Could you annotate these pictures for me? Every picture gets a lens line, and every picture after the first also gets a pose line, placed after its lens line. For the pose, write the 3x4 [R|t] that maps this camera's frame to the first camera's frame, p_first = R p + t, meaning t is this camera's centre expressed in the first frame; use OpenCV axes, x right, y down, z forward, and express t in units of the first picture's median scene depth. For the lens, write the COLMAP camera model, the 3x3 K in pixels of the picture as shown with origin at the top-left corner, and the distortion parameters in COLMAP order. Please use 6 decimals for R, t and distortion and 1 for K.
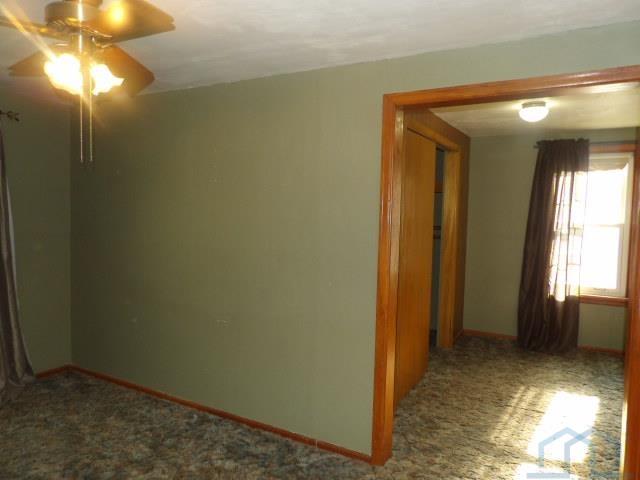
lens RADIAL K [[463.0, 0, 320.0], [0, 463.0, 240.0], [0, 0, 1]] dist [-0.024438, 0.029588]
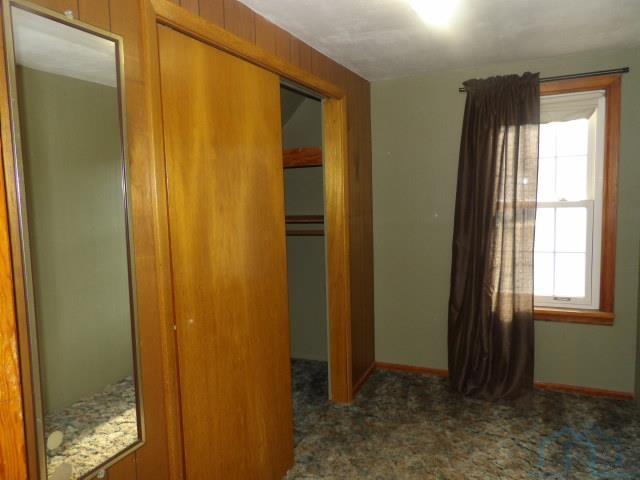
lens RADIAL K [[463.0, 0, 320.0], [0, 463.0, 240.0], [0, 0, 1]] dist [-0.024438, 0.029588]
pose [[0.995313, -0.054838, 0.079660, 0.208928], [0.052178, 0.998021, 0.035103, -0.022688], [-0.081428, -0.030782, 0.996204, 0.365581]]
